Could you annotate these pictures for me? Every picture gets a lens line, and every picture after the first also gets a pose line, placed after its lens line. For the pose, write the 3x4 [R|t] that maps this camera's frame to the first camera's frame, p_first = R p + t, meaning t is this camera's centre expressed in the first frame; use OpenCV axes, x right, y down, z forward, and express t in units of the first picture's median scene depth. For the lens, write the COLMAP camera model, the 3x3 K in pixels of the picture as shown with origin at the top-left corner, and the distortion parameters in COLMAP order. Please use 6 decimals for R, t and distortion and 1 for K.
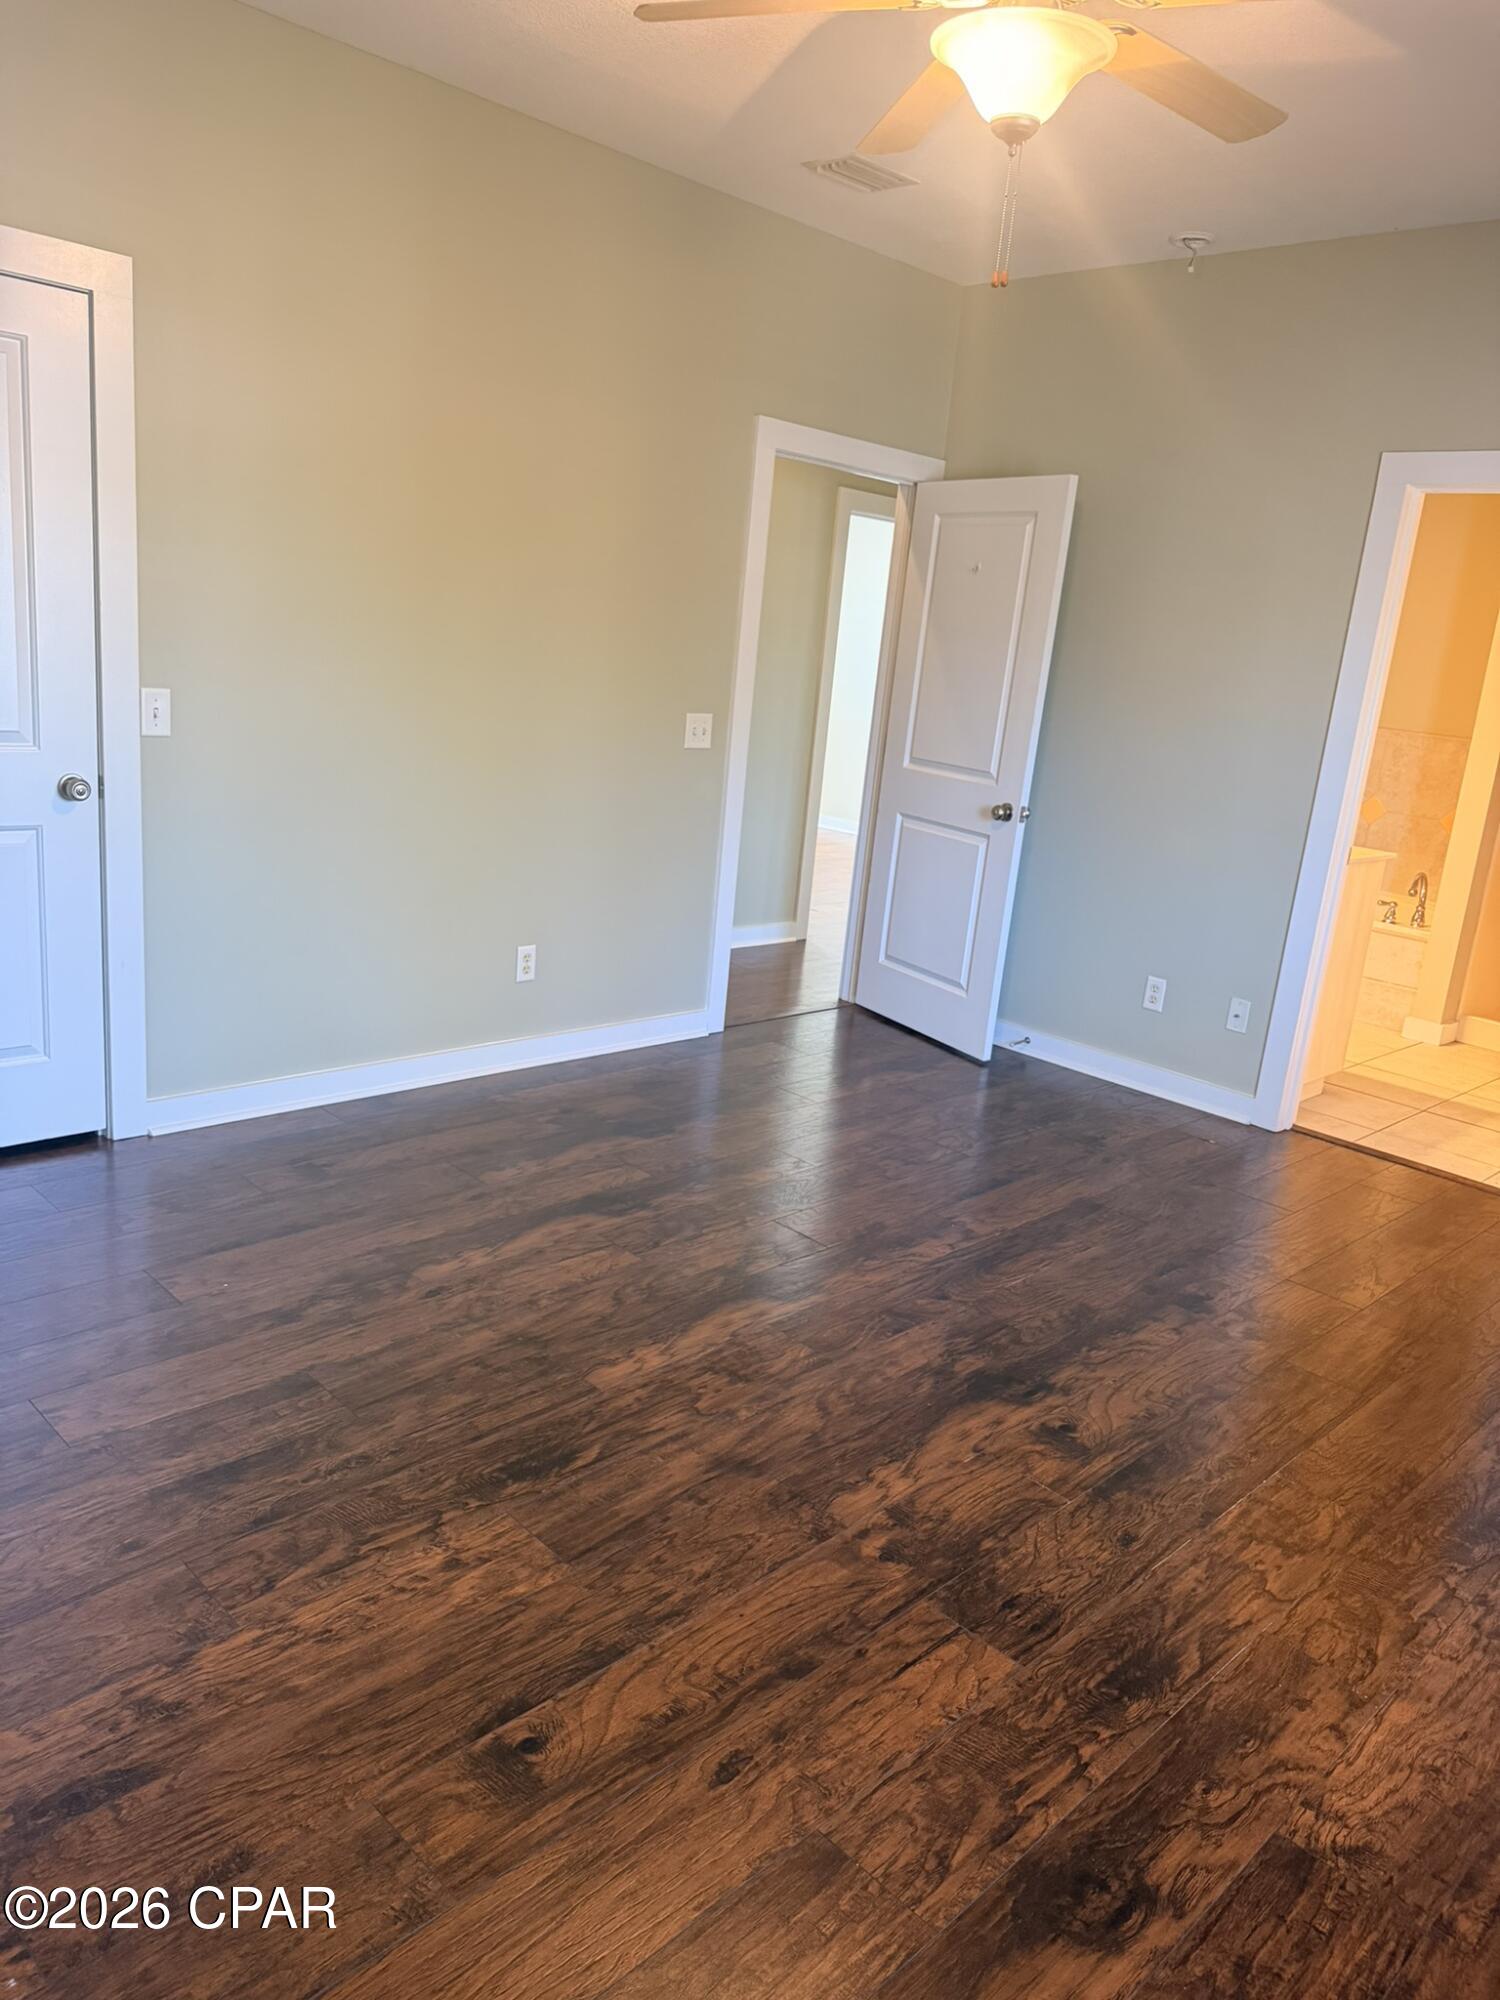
lens RADIAL K [[1393.6, 0, 750.0], [0, 1393.6, 1000.0], [0, 0, 1]] dist [-0.009966, -0.007217]
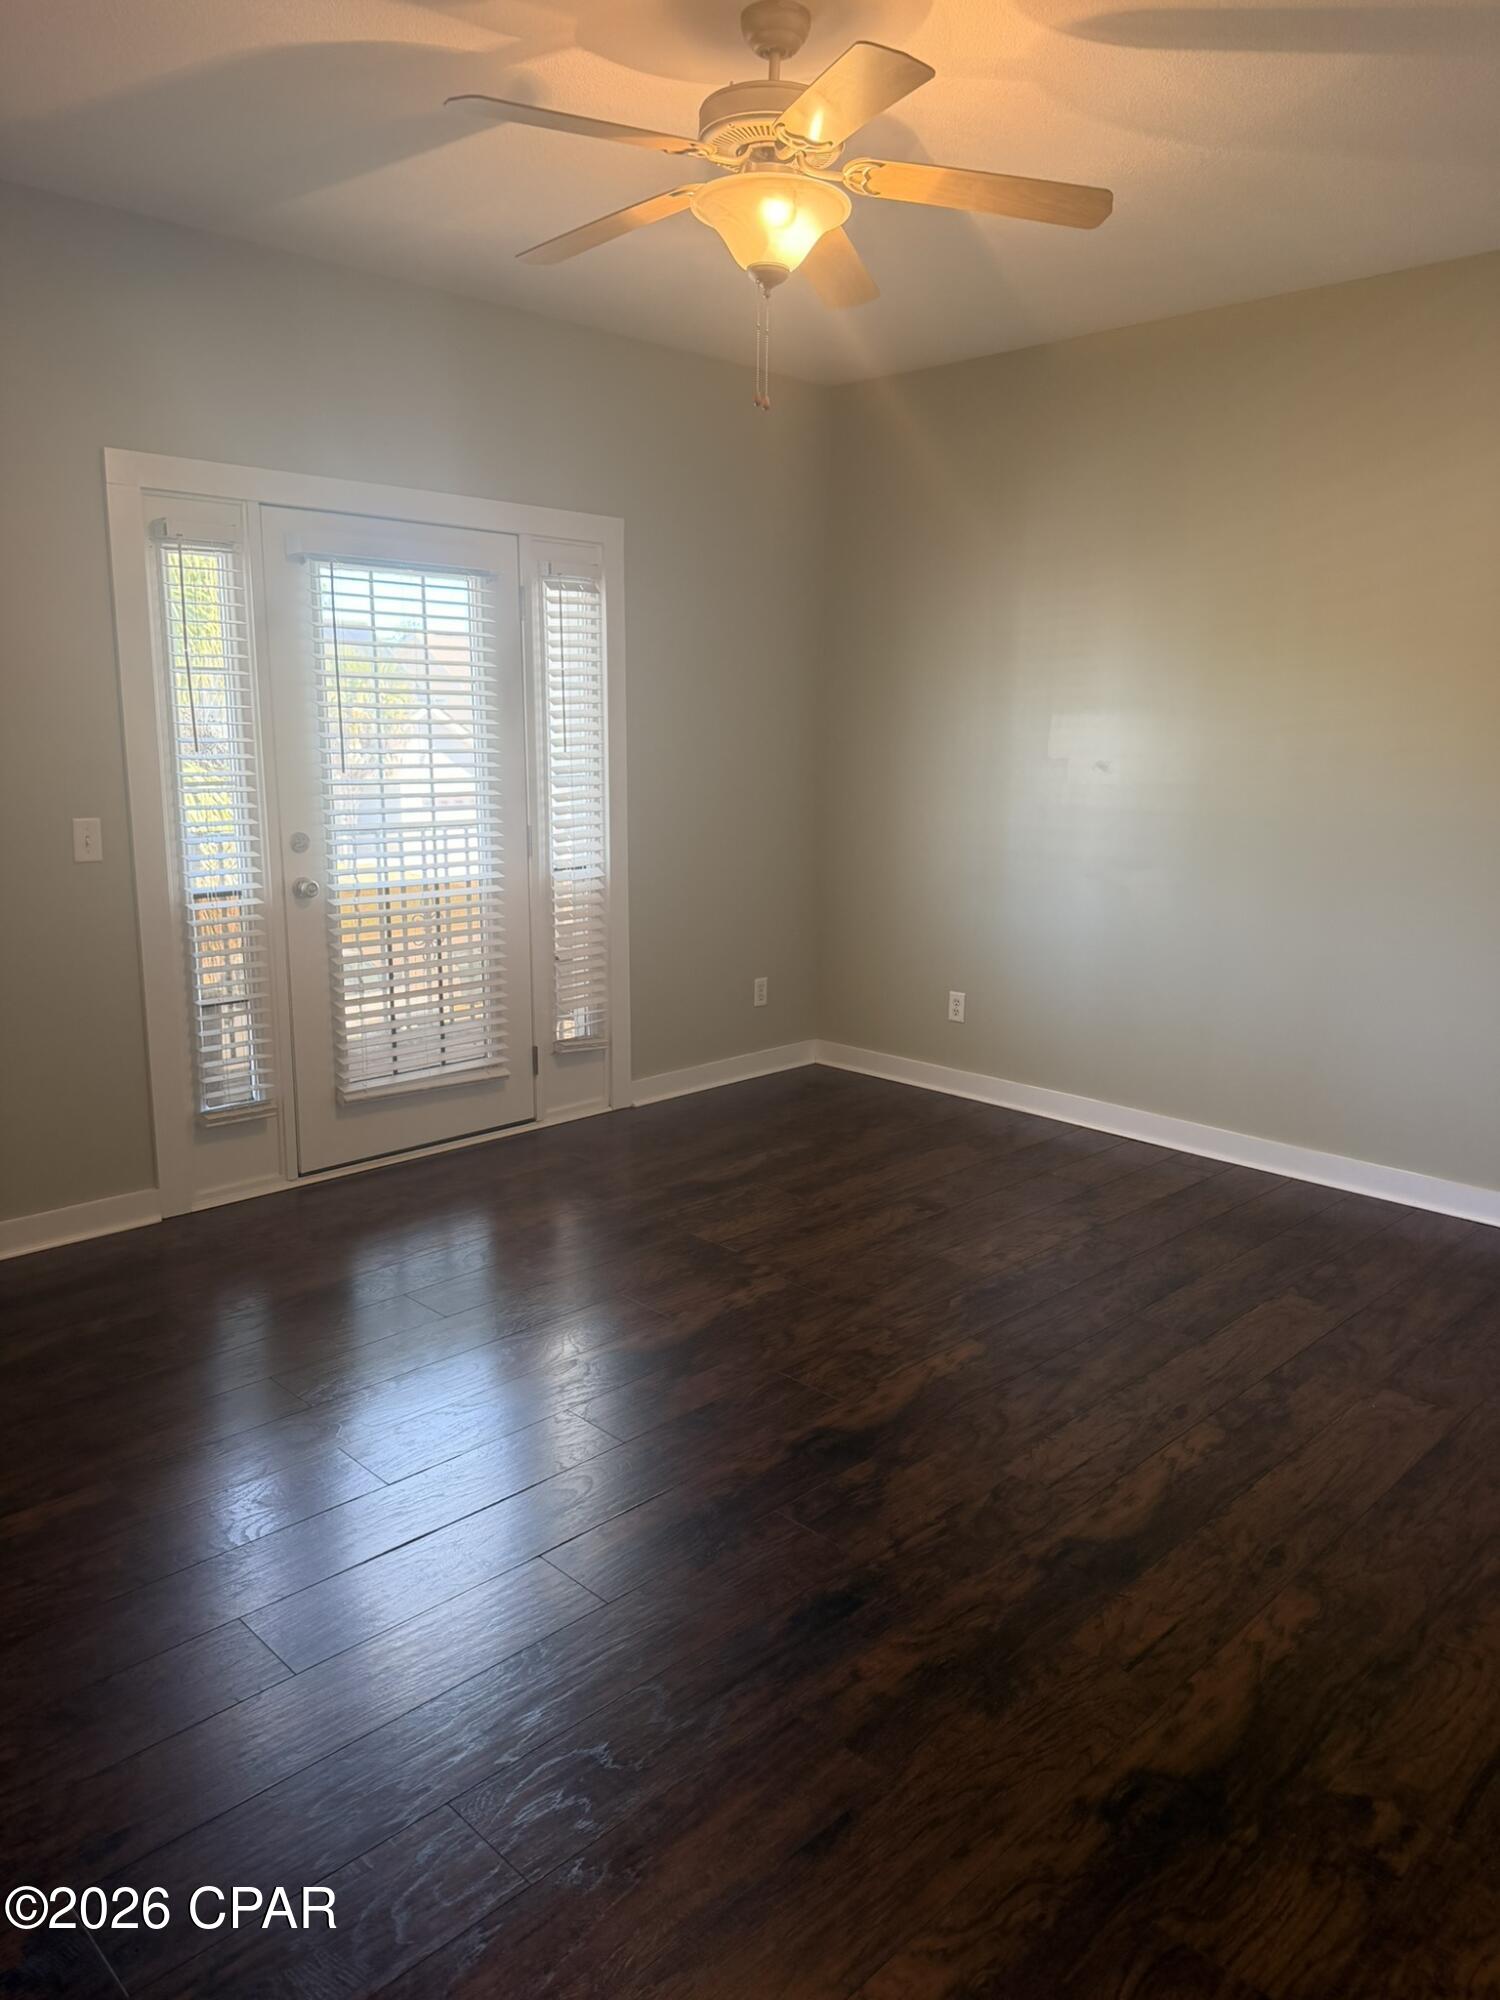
lens RADIAL K [[1393.6, 0, 750.0], [0, 1393.6, 1000.0], [0, 0, 1]] dist [-0.009966, -0.007217]
pose [[-0.994884, -0.097109, -0.027859, 0.150596], [-0.099542, 0.895162, 0.434485, -0.504184], [-0.017254, 0.435035, -0.900248, 1.966869]]
